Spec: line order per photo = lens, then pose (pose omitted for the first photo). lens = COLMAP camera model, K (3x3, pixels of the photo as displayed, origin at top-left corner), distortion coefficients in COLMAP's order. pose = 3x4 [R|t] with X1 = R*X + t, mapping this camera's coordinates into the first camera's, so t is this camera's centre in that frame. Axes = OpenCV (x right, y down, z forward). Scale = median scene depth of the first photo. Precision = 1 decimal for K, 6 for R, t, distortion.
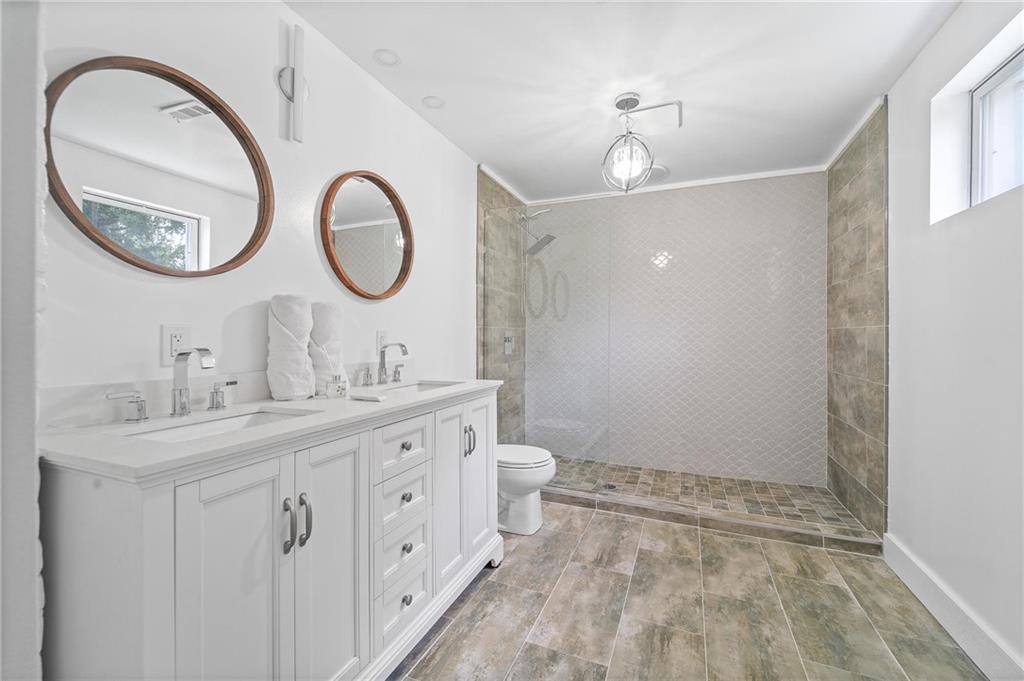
lens RADIAL K [[421.1, 0, 512.0], [0, 421.1, 340.5], [0, 0, 1]] dist [0.002268, 0.000028]
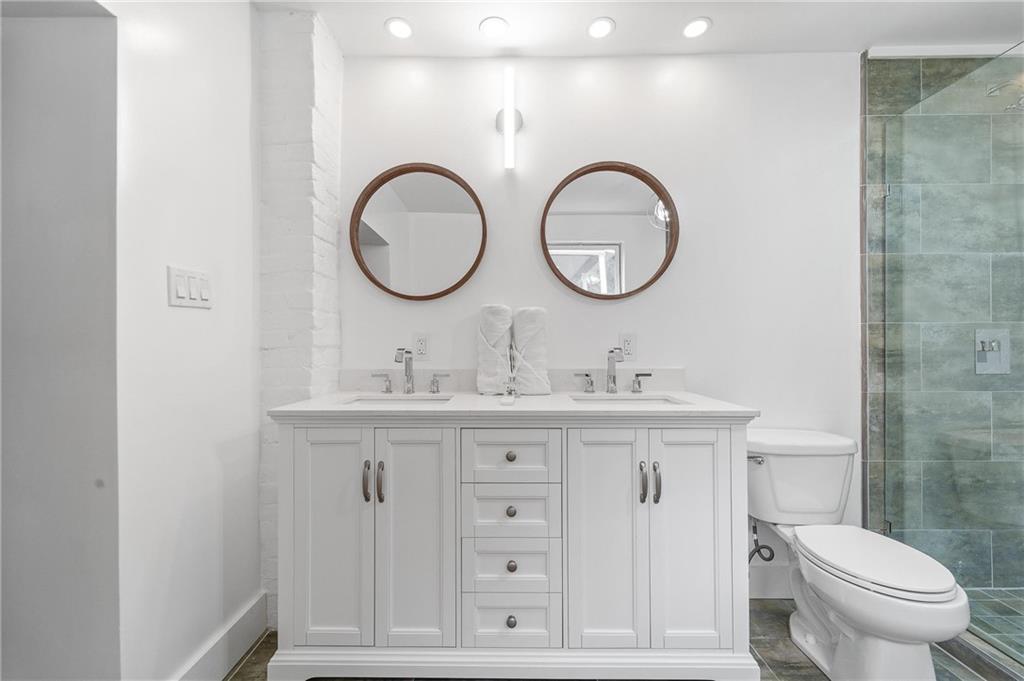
lens RADIAL K [[424.8, 0, 509.9], [0, 424.8, 346.8], [0, 0, 1]] dist [0.001311, -0.000569]
pose [[0.369673, 0.005726, -0.929144, 0.385229], [-0.006058, 0.999975, 0.003752, 0.001905], [0.929142, 0.004242, 0.369699, 0.400043]]
